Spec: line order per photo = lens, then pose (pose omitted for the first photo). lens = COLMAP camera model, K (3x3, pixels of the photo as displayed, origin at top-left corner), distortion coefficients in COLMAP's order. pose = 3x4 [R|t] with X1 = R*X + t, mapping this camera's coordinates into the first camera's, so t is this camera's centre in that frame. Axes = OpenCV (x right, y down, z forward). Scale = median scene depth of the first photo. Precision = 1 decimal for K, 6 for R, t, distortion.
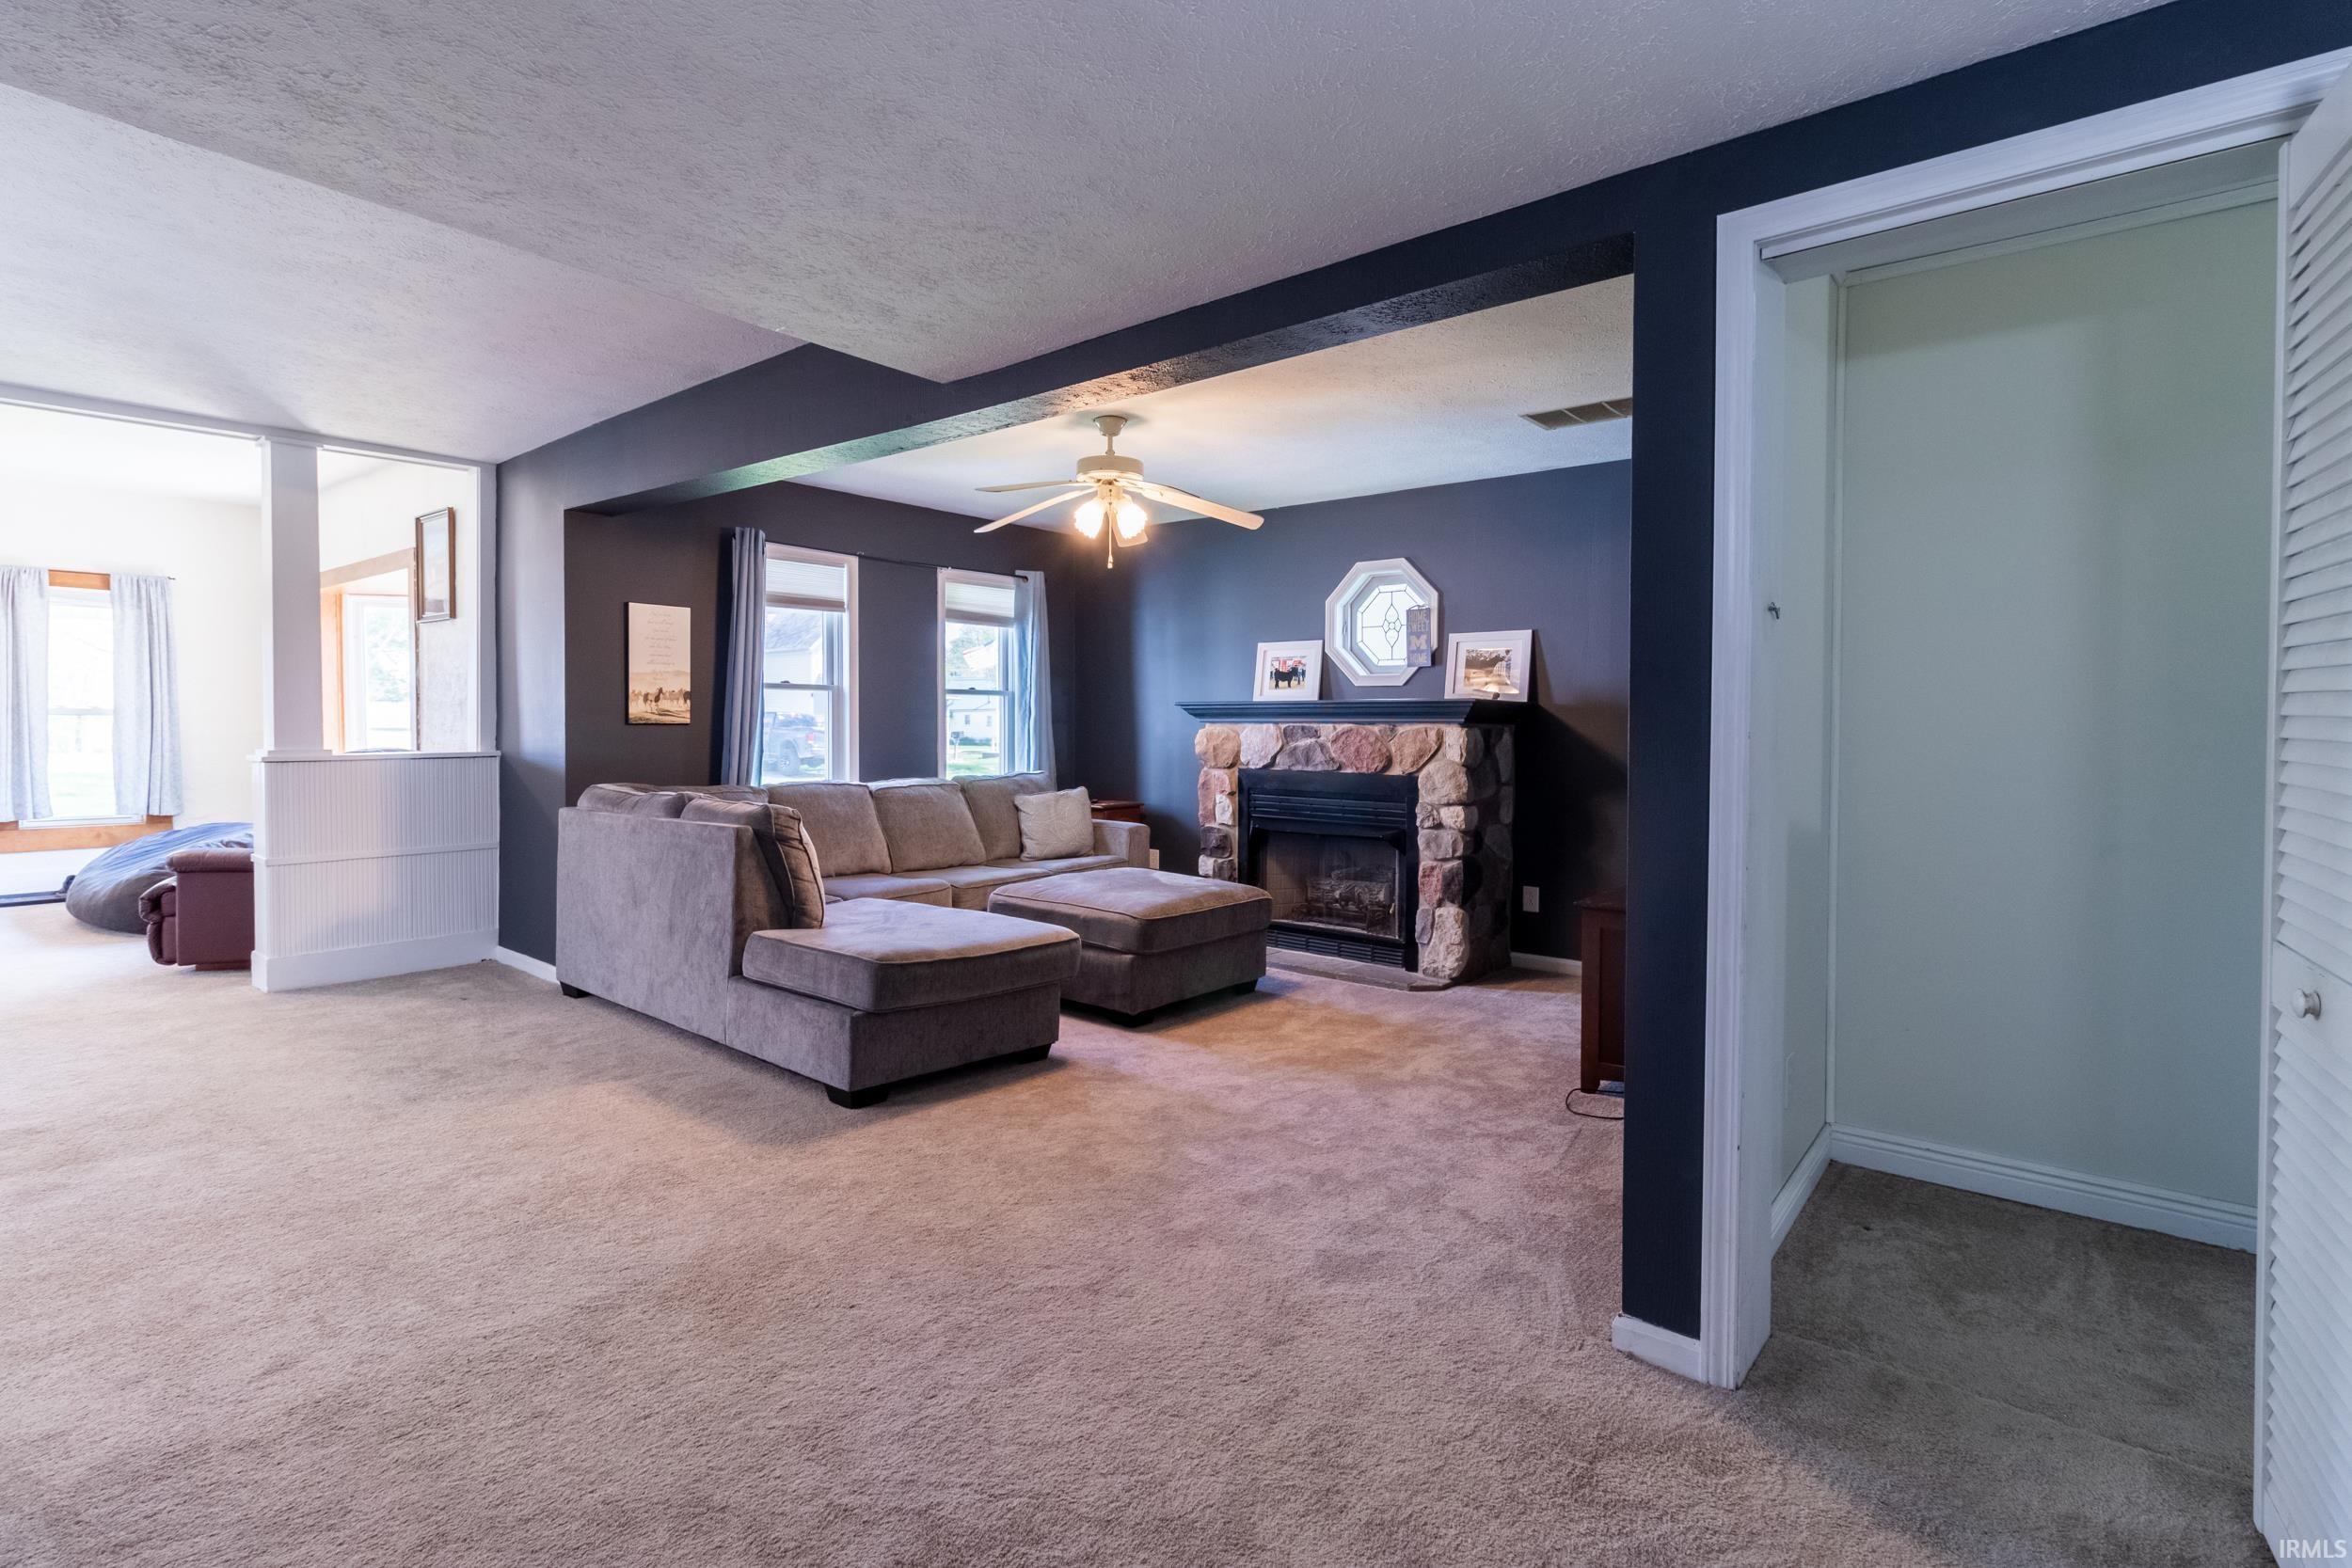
lens RADIAL K [[1136.7, 0, 1173.7], [0, 1136.7, 745.4], [0, 0, 1]] dist [0.000995, 0.000562]
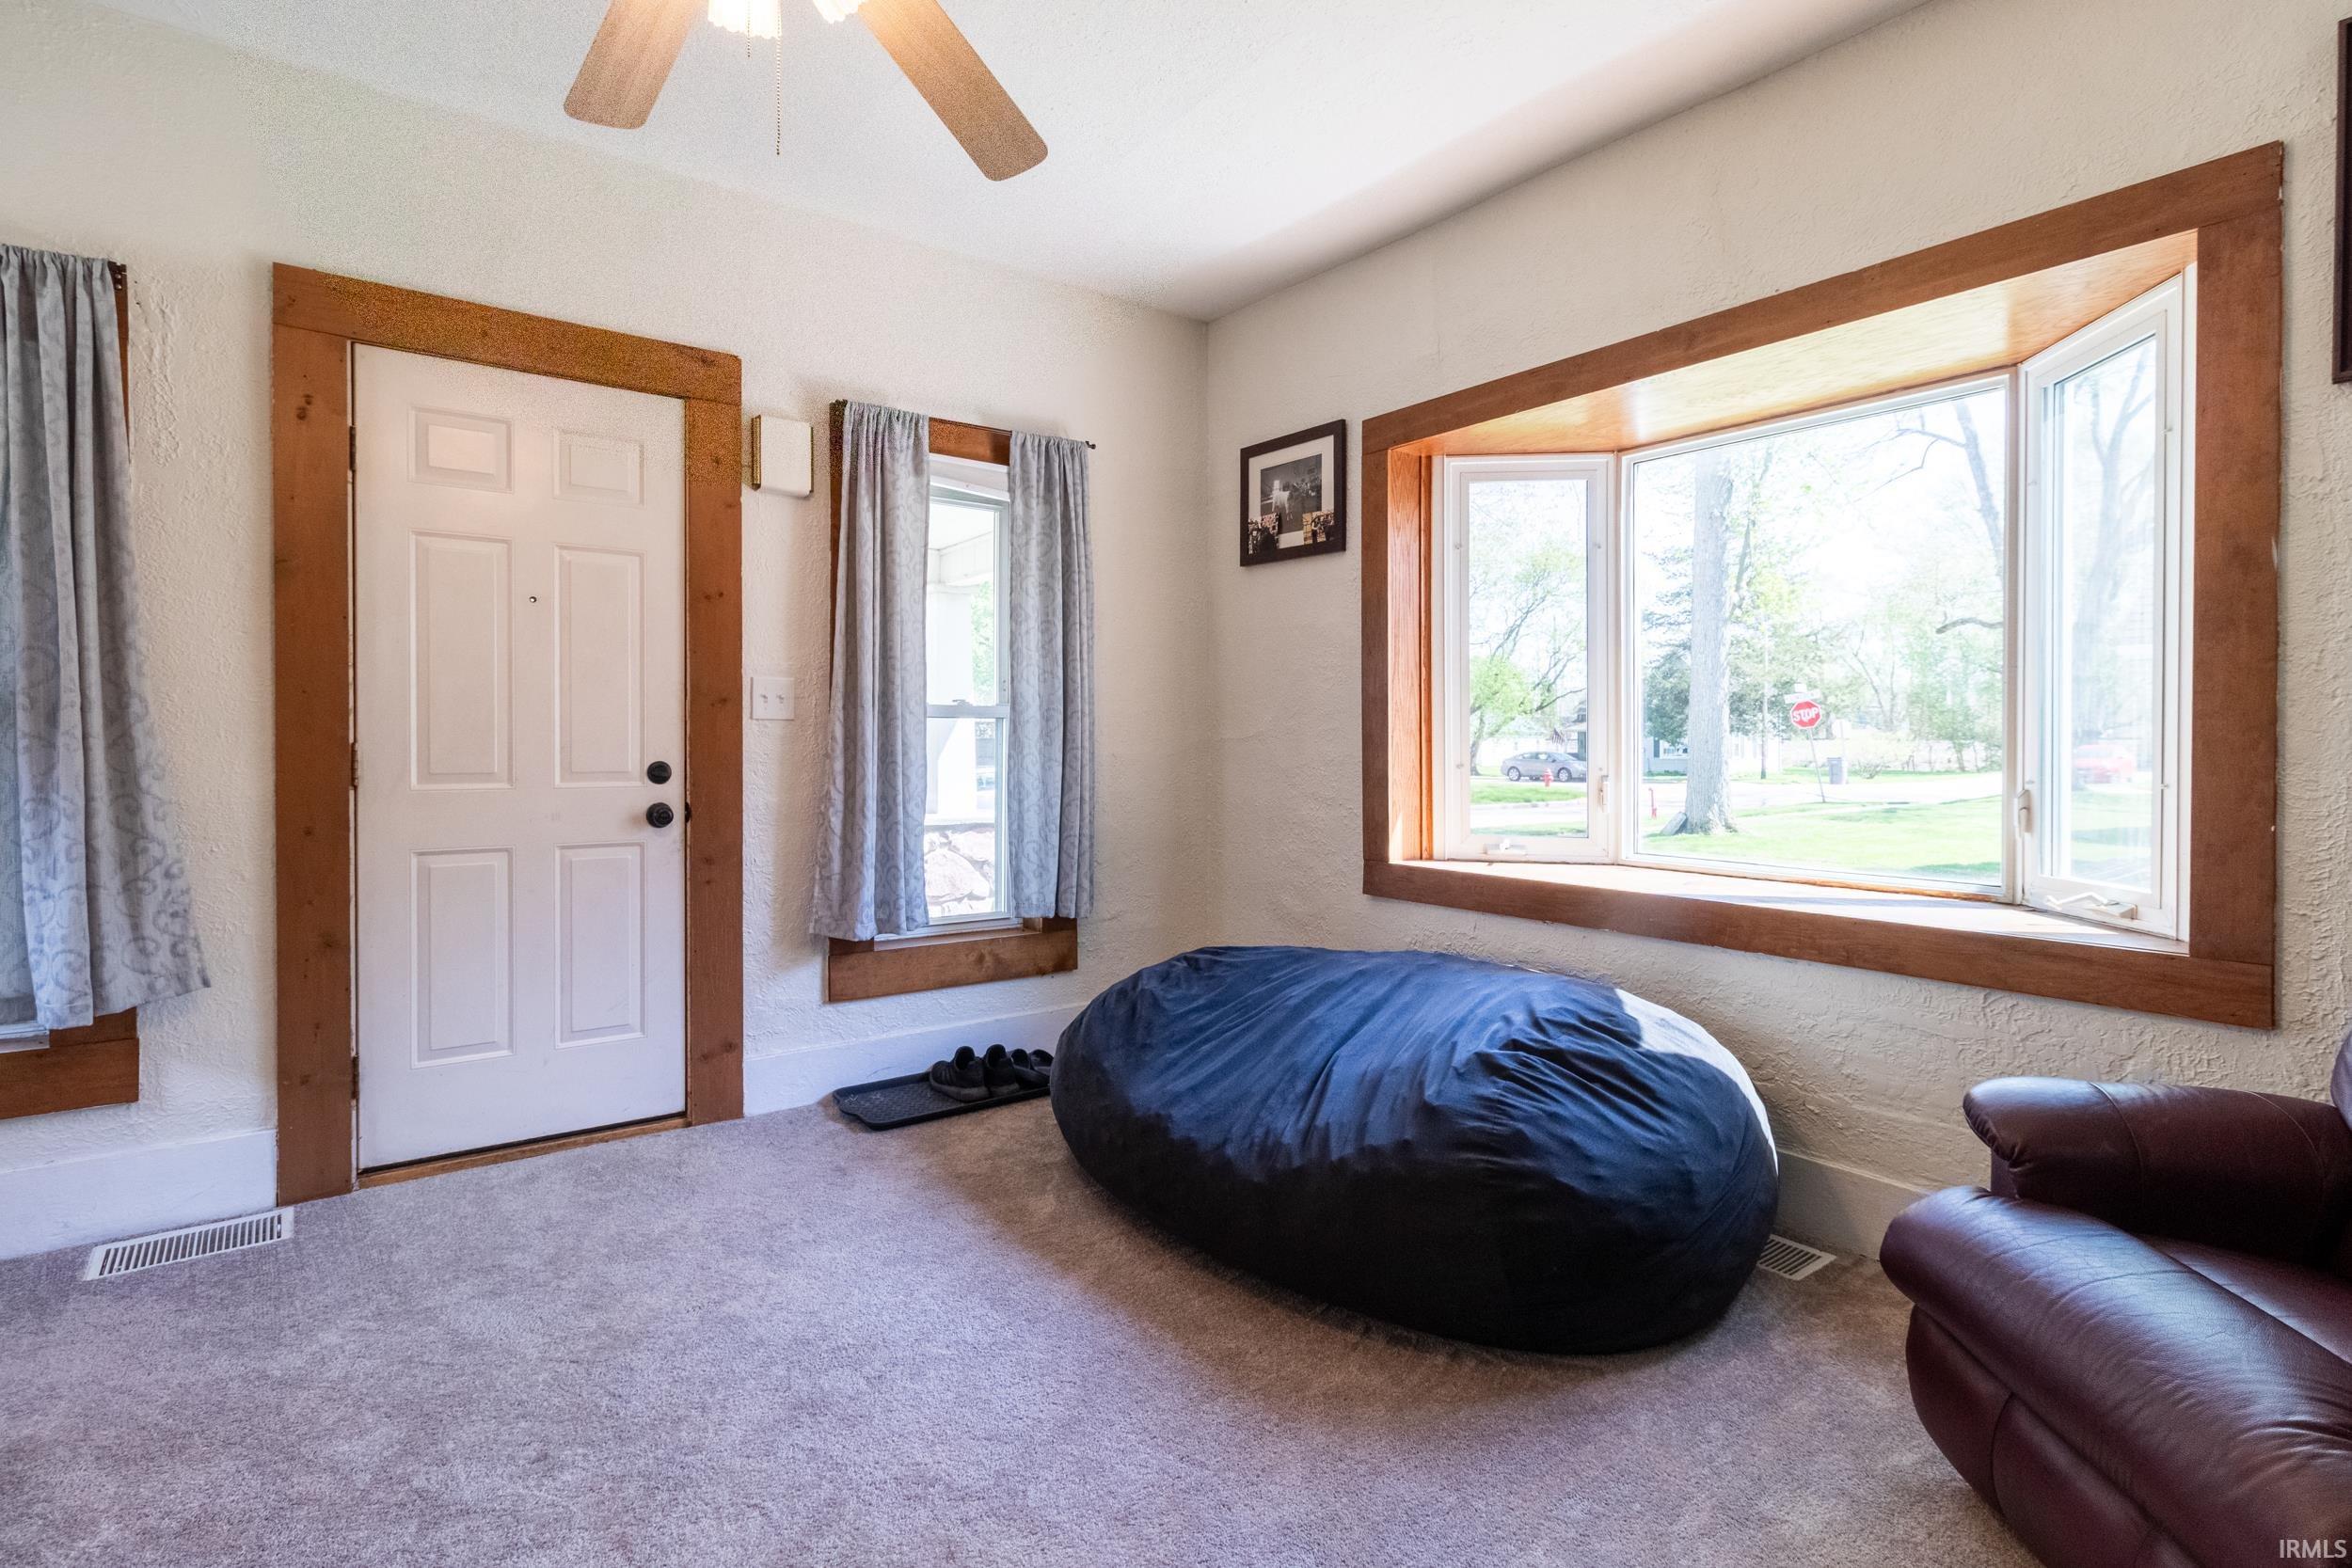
lens RADIAL K [[1186.0, 0, 1209.3], [0, 1186.0, 757.3], [0, 0, 1]] dist [0.002458, 0.000270]
pose [[0.970017, -0.000443, -0.243037, -1.141649], [-0.001119, 0.999980, -0.006290, -0.009586], [0.243035, 0.006373, 0.969997, 0.820848]]
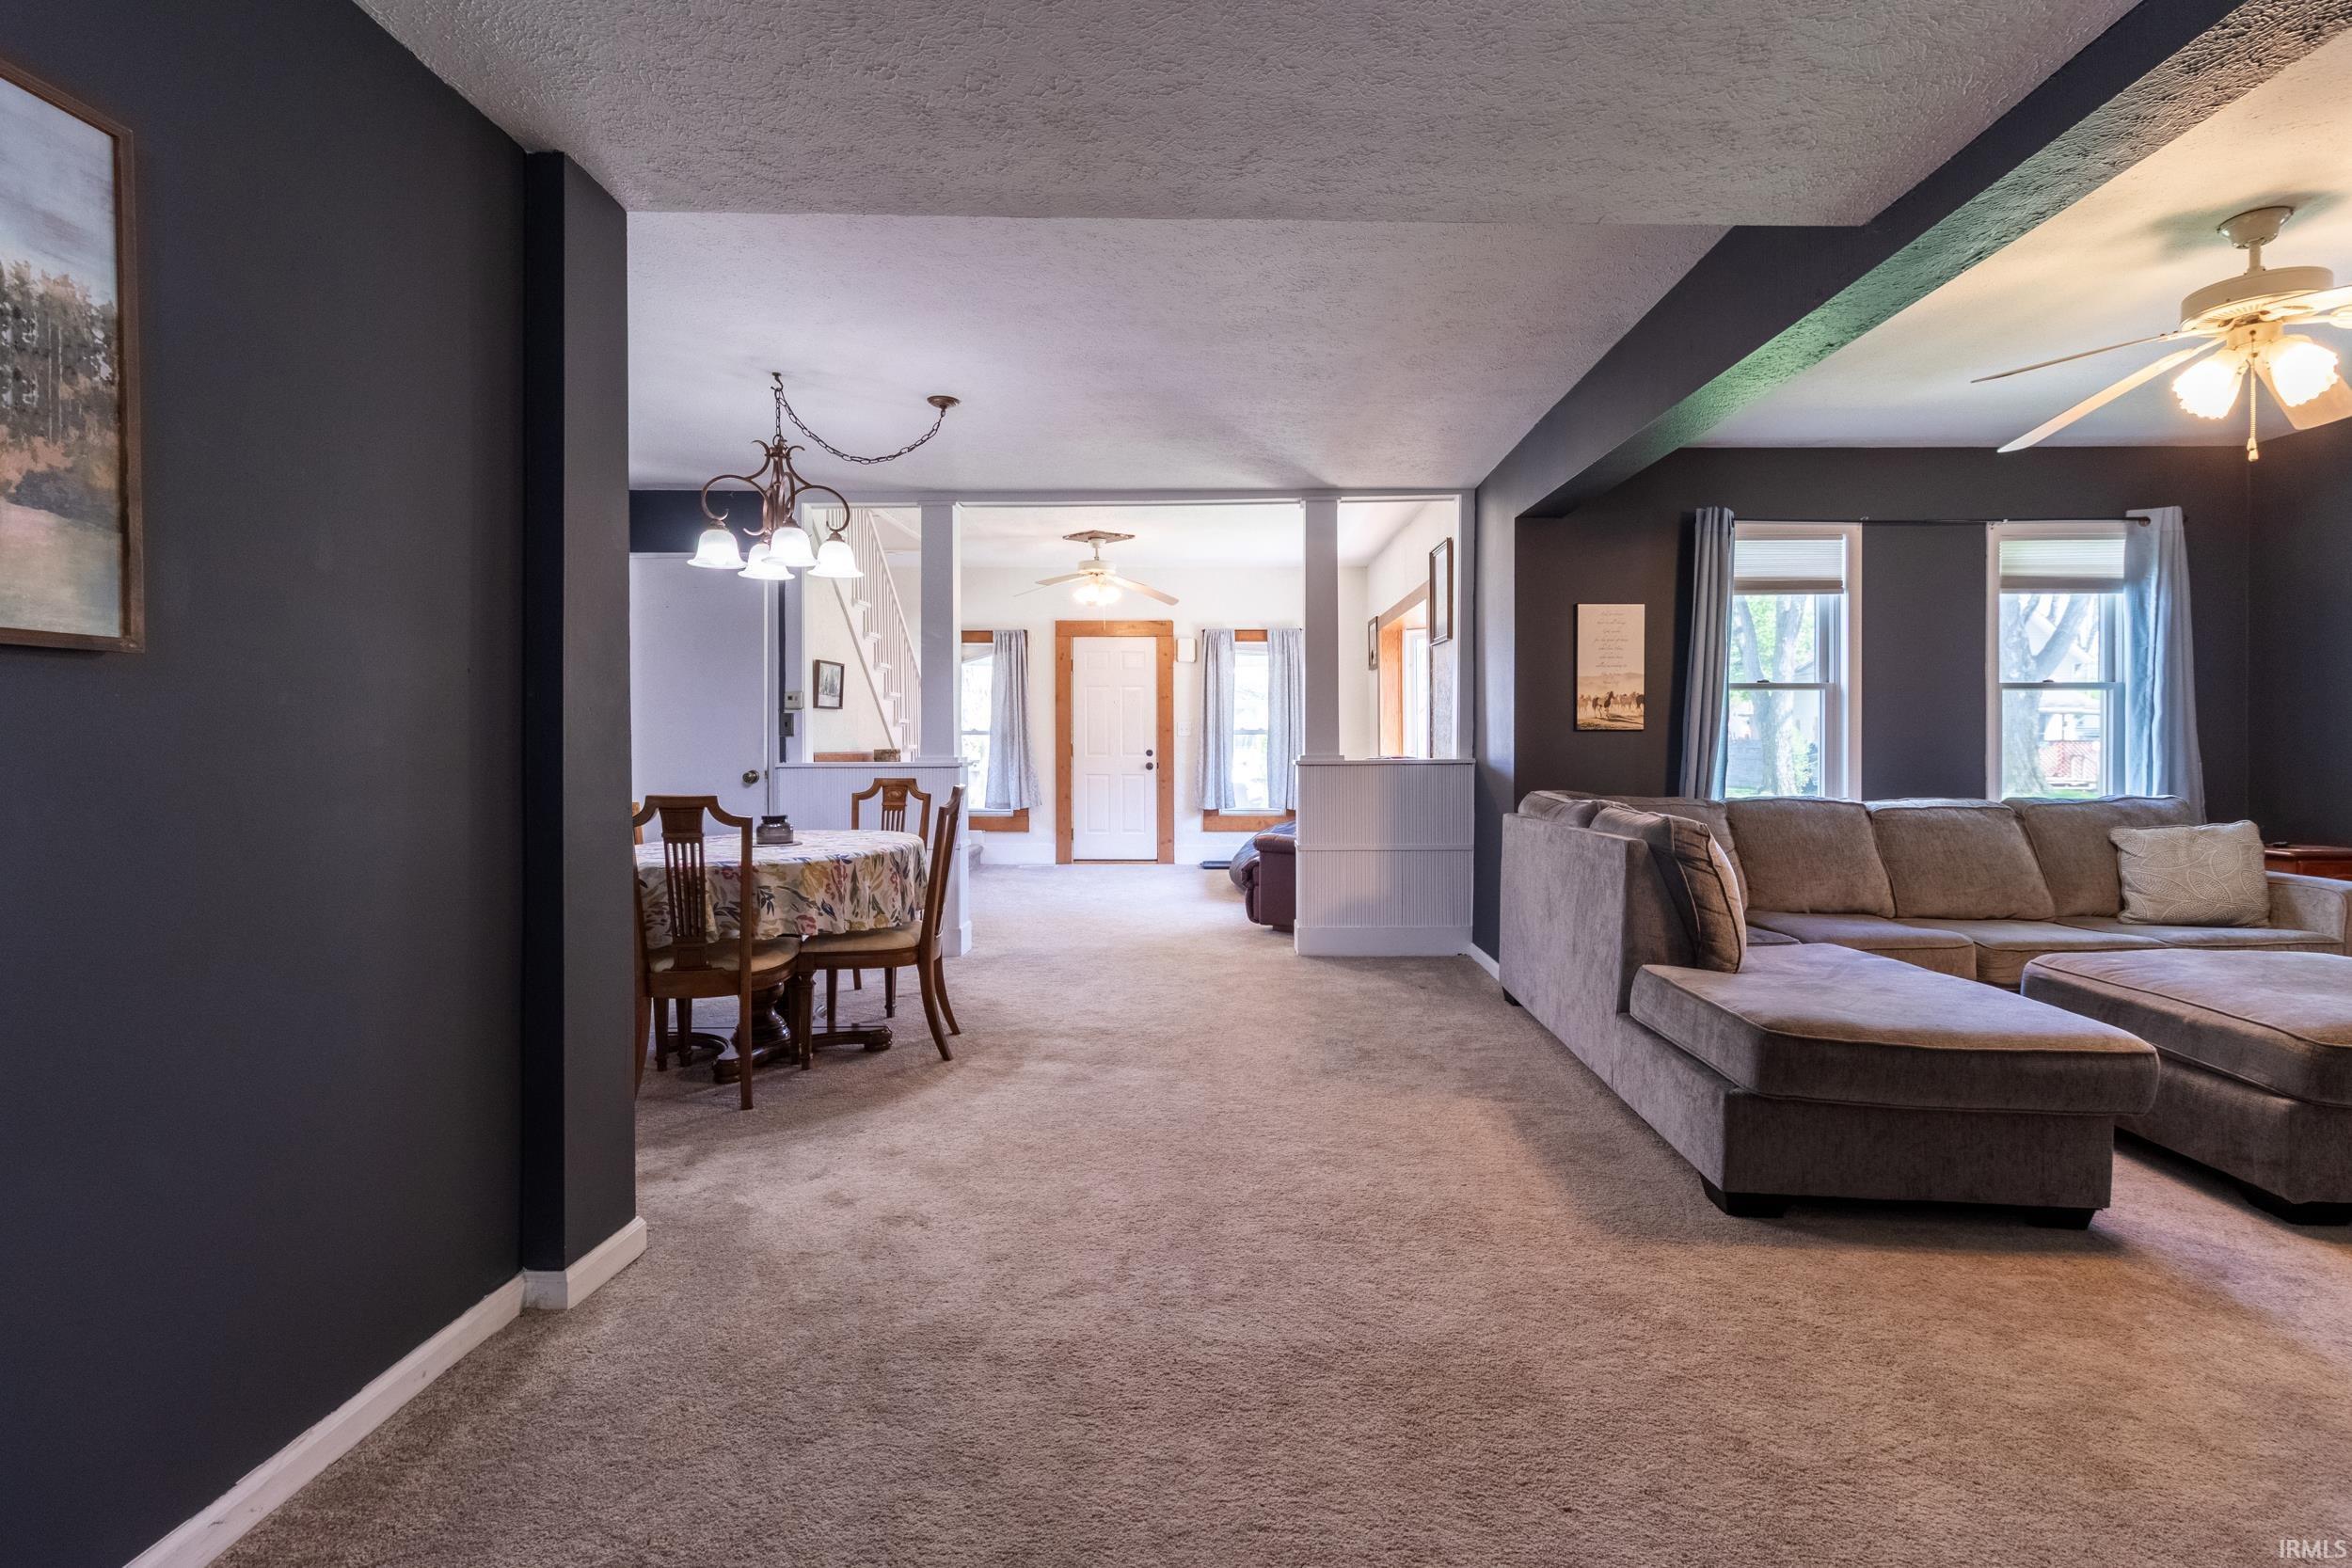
lens RADIAL K [[1103.9, 0, 1184.2], [0, 1103.9, 754.2], [0, 0, 1]] dist [0.001966, -0.000037]
pose [[0.623915, 0.000799, -0.781492, 0.047429], [-0.010830, 0.999912, -0.007624, 0.012912], [0.781418, 0.013220, 0.623868, 0.166020]]
